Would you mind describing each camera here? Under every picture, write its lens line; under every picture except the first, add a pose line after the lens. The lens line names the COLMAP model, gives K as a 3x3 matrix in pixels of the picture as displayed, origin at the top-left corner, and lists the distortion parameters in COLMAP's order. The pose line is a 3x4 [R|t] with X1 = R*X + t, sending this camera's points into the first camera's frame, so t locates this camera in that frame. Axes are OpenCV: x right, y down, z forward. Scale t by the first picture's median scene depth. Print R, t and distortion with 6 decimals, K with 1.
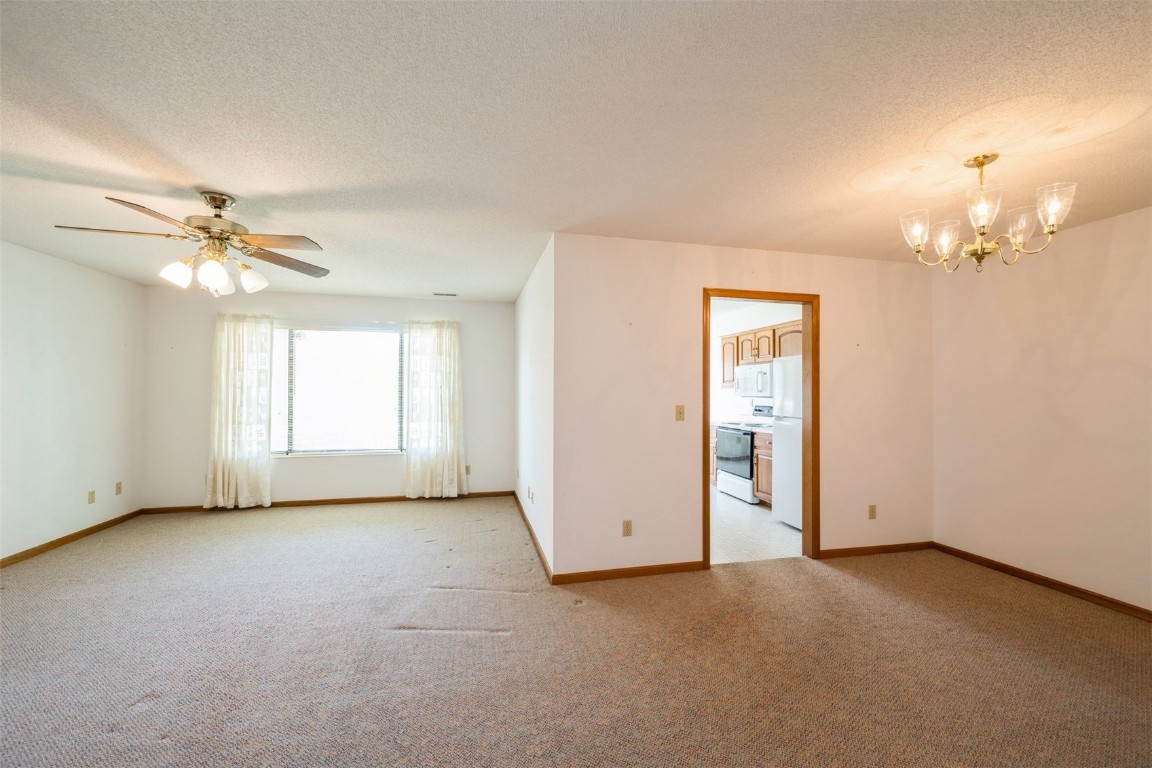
lens RADIAL K [[456.2, 0, 575.8], [0, 456.2, 386.4], [0, 0, 1]] dist [0.000159, 0.000003]
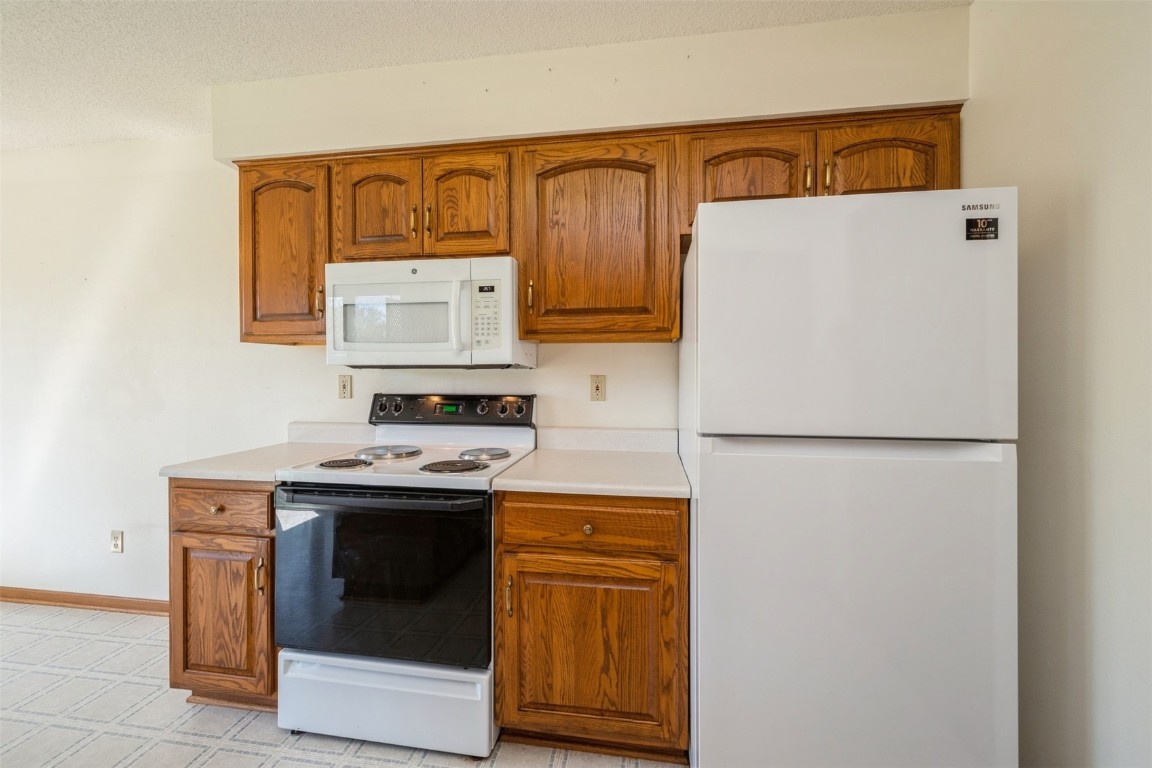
lens RADIAL K [[494.6, 0, 563.3], [0, 494.6, 375.6], [0, 0, 1]] dist [0.000702, 0.000007]
pose [[0.387540, -0.008279, 0.921816, 0.201092], [-0.006521, 0.999910, 0.011722, 0.039411], [-0.921830, -0.010554, 0.387451, 1.275739]]
